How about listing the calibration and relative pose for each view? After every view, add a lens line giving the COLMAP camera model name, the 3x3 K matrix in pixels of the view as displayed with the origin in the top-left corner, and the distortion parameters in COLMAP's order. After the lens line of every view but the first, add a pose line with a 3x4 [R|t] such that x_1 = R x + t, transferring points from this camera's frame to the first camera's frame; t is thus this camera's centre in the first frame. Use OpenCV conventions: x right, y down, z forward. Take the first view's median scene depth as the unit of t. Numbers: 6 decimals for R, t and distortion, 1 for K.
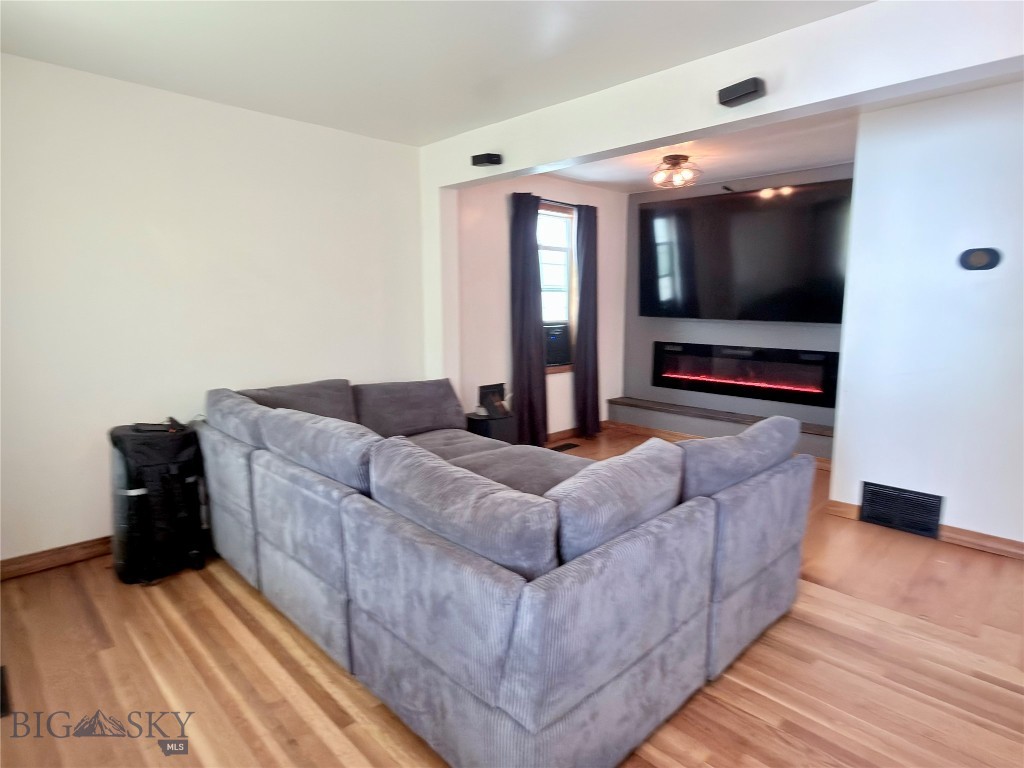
lens RADIAL K [[577.1, 0, 507.6], [0, 577.1, 388.9], [0, 0, 1]] dist [-0.001818, 0.000562]
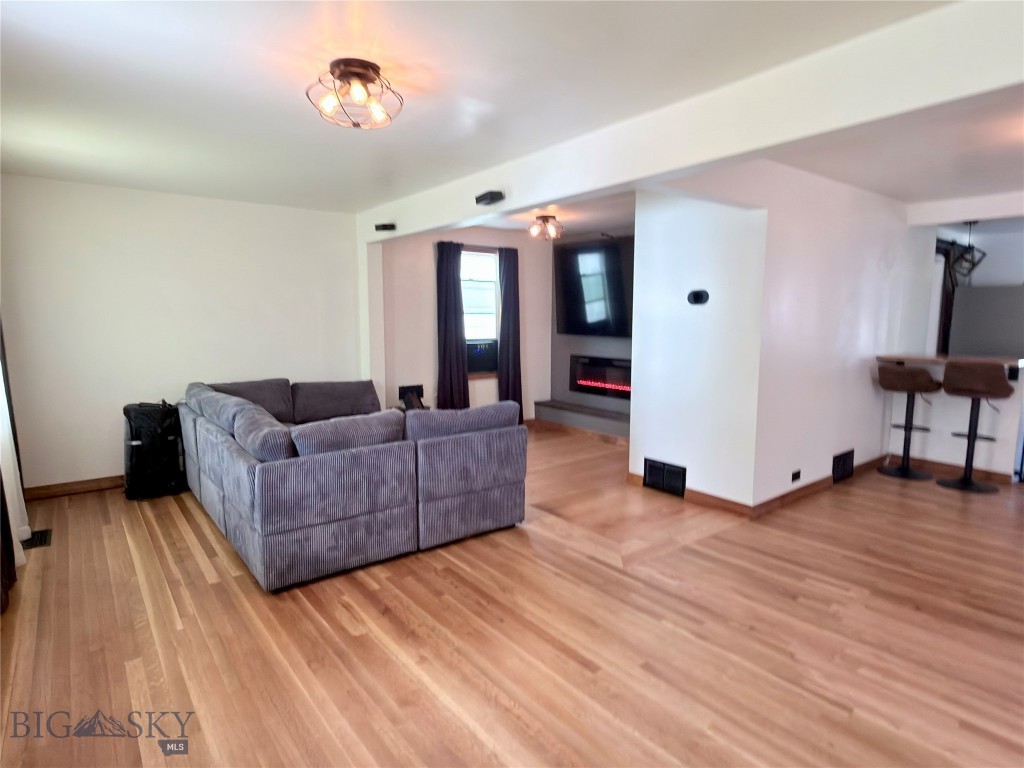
lens RADIAL K [[577.1, 0, 517.6], [0, 577.1, 389.3], [0, 0, 1]] dist [-0.001818, 0.000562]
pose [[0.994312, 0.013595, -0.105632, 0.579851], [-0.016047, 0.999620, -0.022401, 0.043386], [0.105288, 0.023969, 0.994153, -0.497083]]
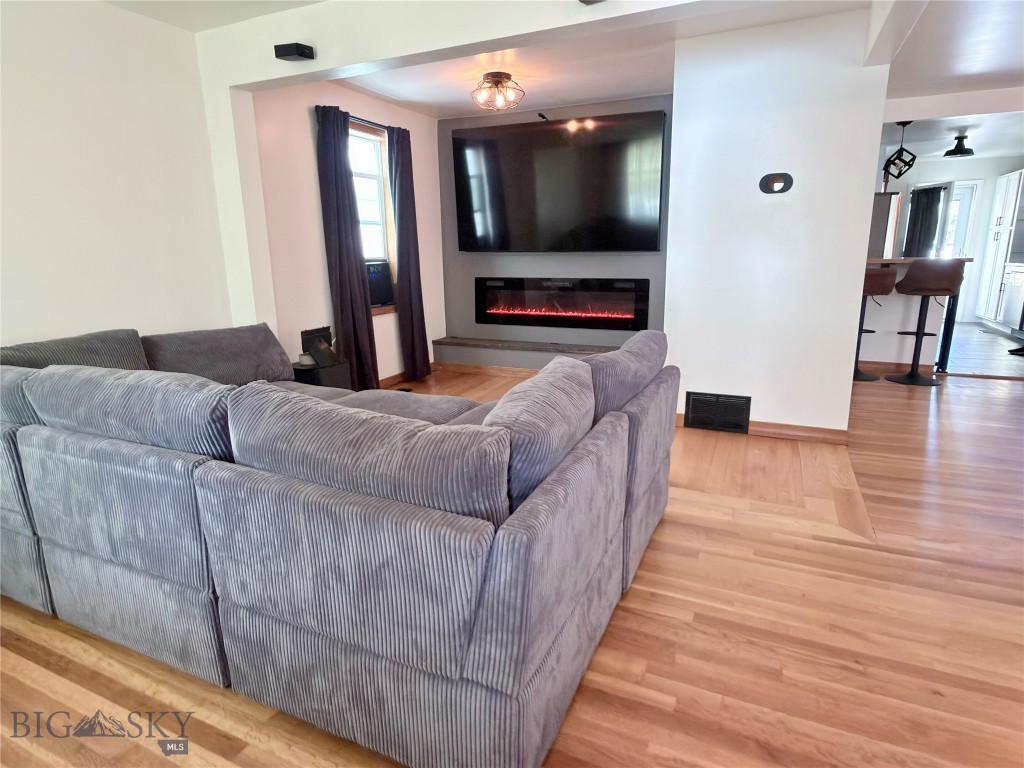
lens RADIAL K [[577.1, 0, 511.4], [0, 577.1, 385.6], [0, 0, 1]] dist [-0.001818, 0.000562]
pose [[0.932085, -0.098612, 0.348558, -0.103731], [0.070455, 0.993209, 0.092587, 0.029289], [-0.355321, -0.061741, 0.932703, 0.113389]]
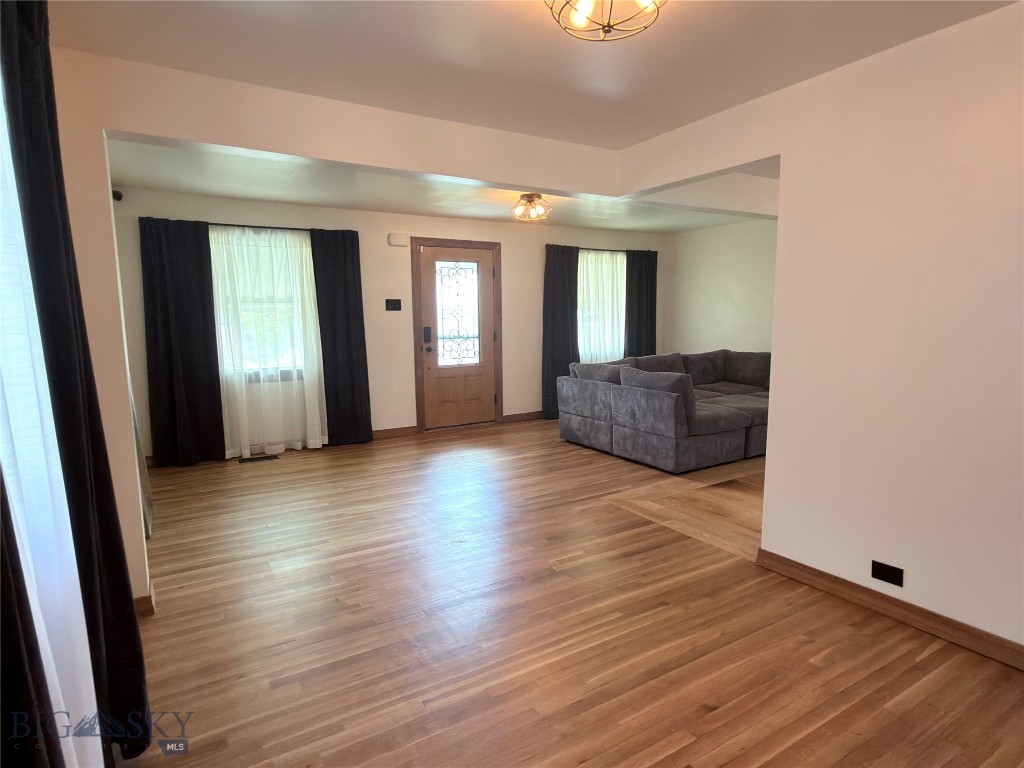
lens RADIAL K [[577.1, 0, 514.0], [0, 577.1, 389.0], [0, 0, 1]] dist [-0.001818, 0.000562]
pose [[-0.215261, 0.132297, -0.967554, 2.175808], [-0.135049, 0.977228, 0.163665, -0.126944], [0.967173, 0.165898, -0.192493, 0.727066]]
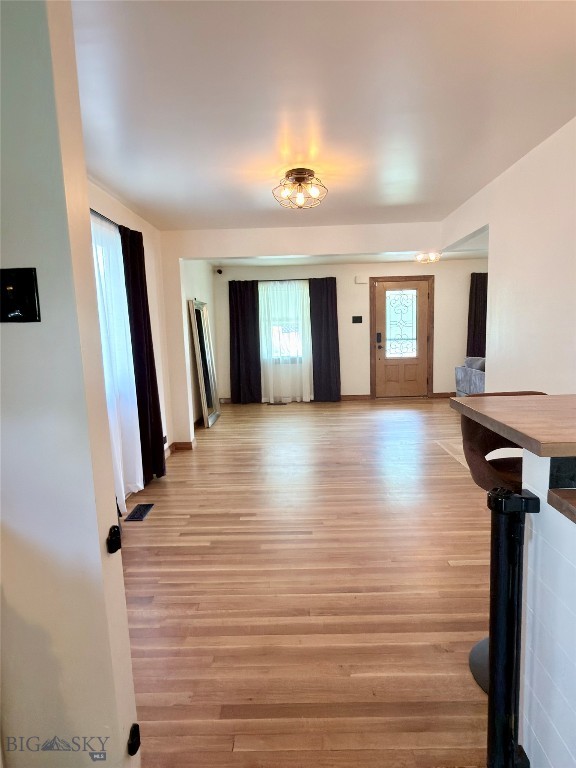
lens RADIAL K [[432.9, 0, 287.8], [0, 432.9, 384.7], [0, 0, 1]] dist [-0.001818, 0.000562]
pose [[-0.710212, 0.114177, -0.694667, 2.351369], [-0.072213, 0.969740, 0.233218, -0.226946], [0.700274, 0.215798, -0.680476, 1.454488]]
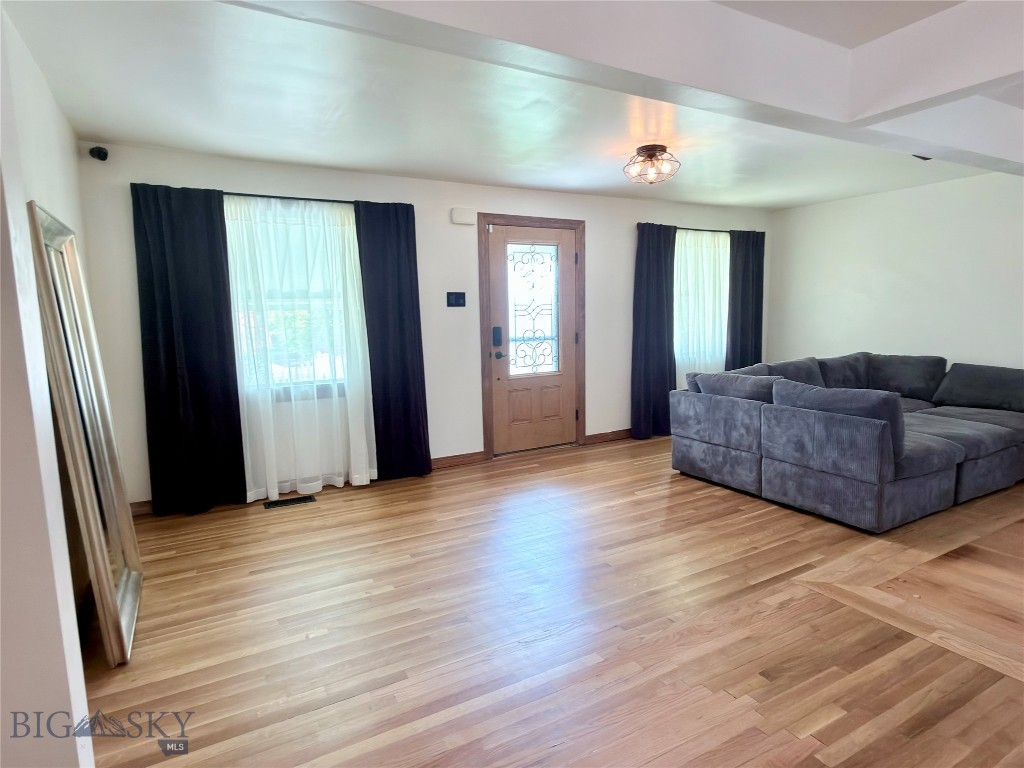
lens RADIAL K [[577.1, 0, 514.7], [0, 577.1, 386.6], [0, 0, 1]] dist [-0.001818, 0.000562]
pose [[-0.248287, 0.133362, -0.959463, 1.749175], [-0.124479, 0.977873, 0.168133, -0.074182], [0.960655, 0.161178, -0.226192, 0.401188]]
